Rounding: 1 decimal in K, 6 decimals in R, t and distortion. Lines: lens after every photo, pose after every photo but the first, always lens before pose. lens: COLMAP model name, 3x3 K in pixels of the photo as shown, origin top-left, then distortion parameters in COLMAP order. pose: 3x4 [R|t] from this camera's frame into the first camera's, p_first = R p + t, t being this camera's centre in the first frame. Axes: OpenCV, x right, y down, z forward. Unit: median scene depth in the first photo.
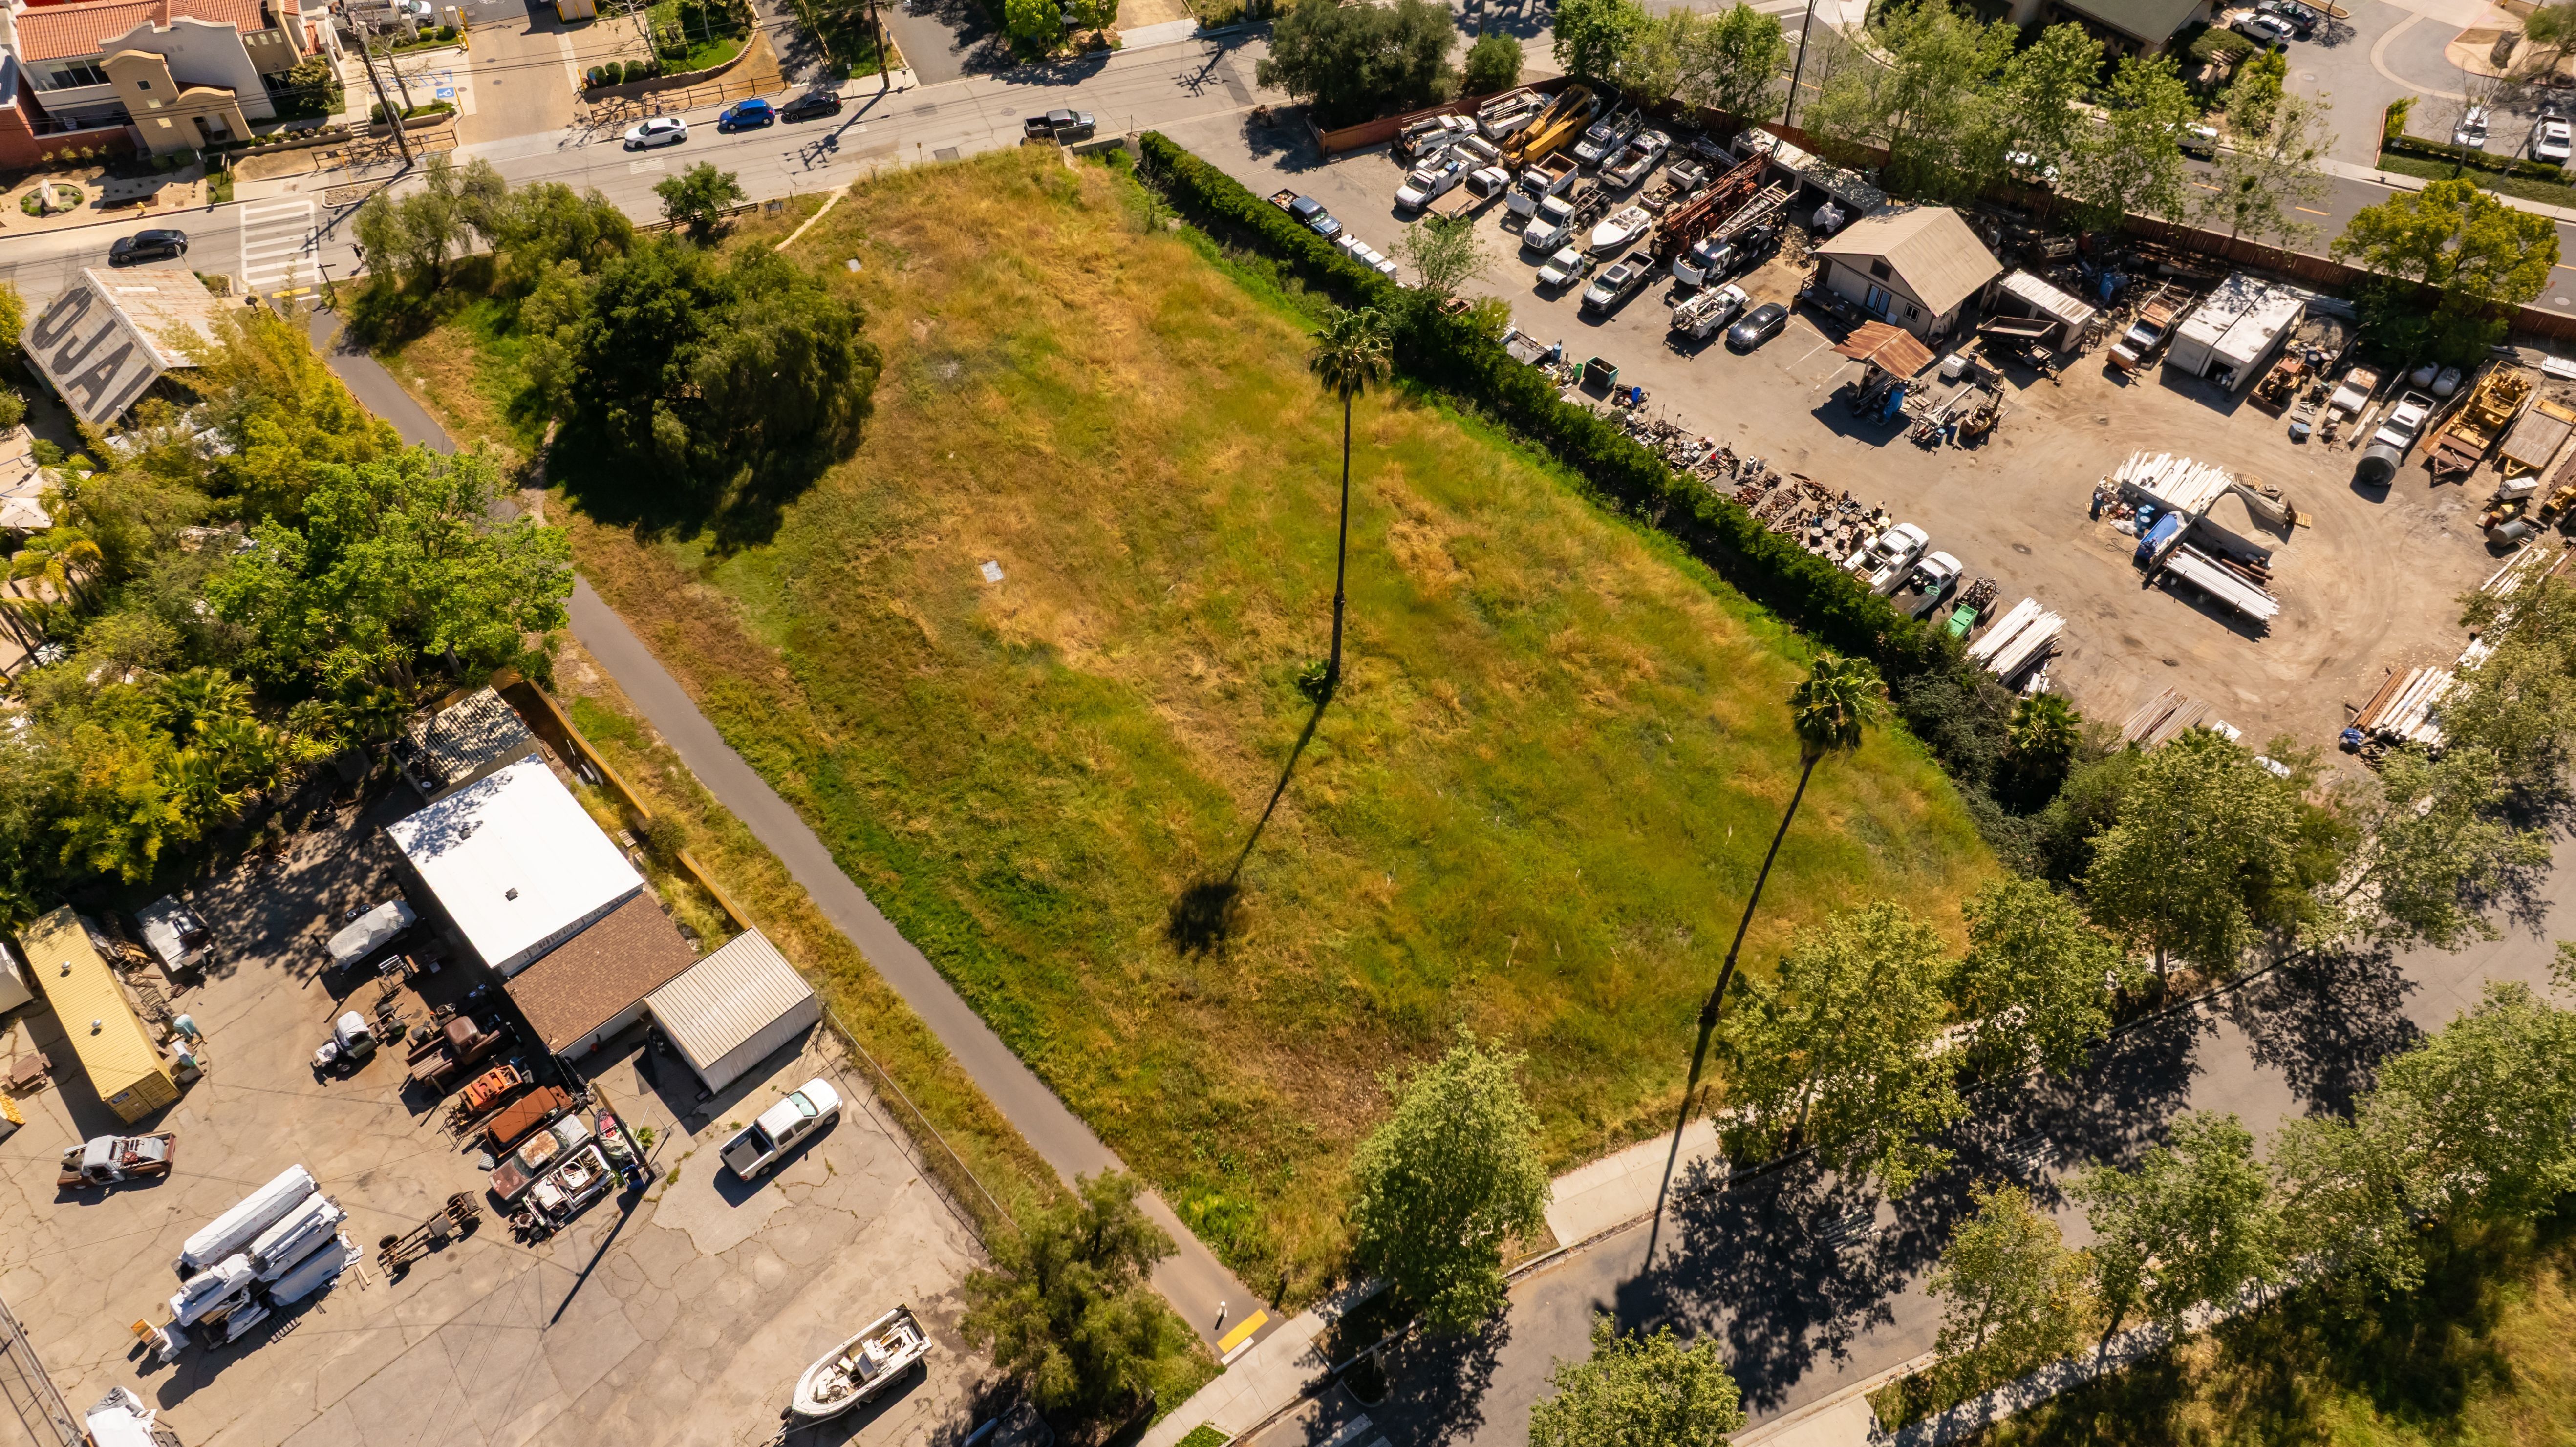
lens RADIAL K [[1763.5, 0, 1288.0], [0, 1763.5, 723.5], [0, 0, 1]] dist [-0.016863, 0.004201]
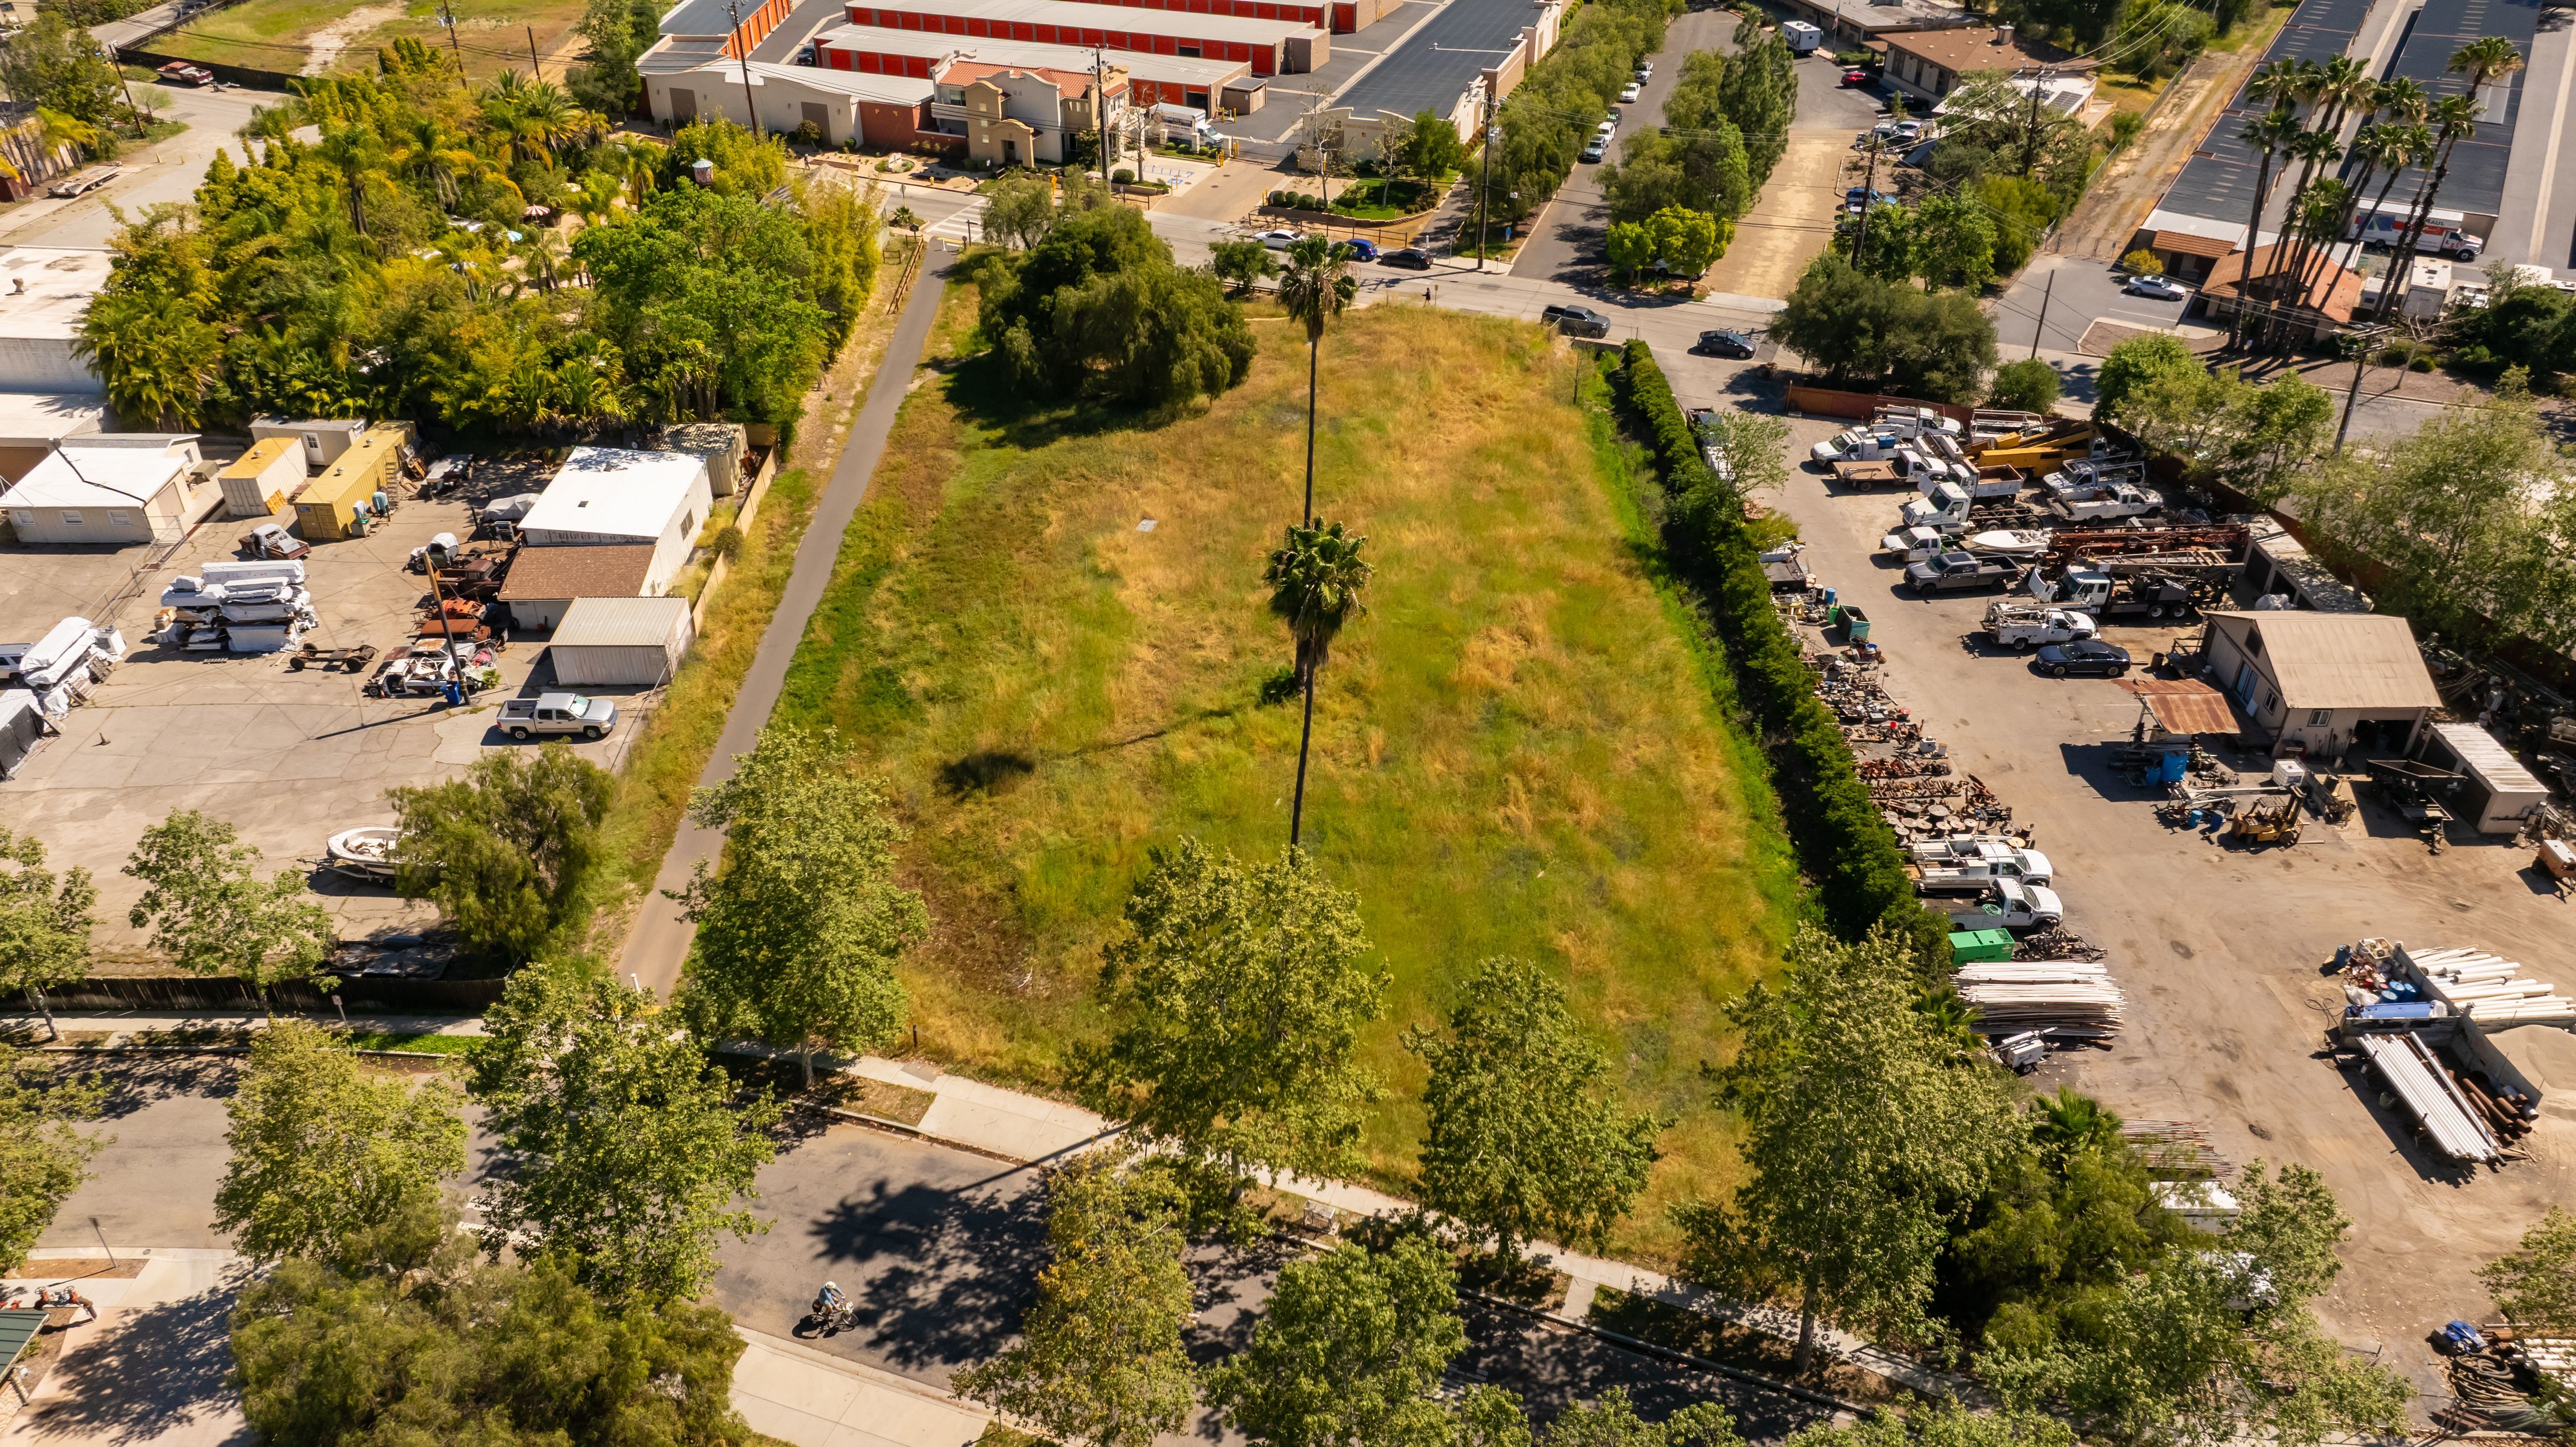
lens RADIAL K [[1763.5, 0, 1288.0], [0, 1763.5, 723.5], [0, 0, 1]] dist [-0.016863, 0.004201]
pose [[0.750168, 0.366644, -0.550291, 0.498489], [-0.511169, 0.849459, -0.130866, 0.105098], [0.419468, 0.379464, 0.824654, 0.202079]]
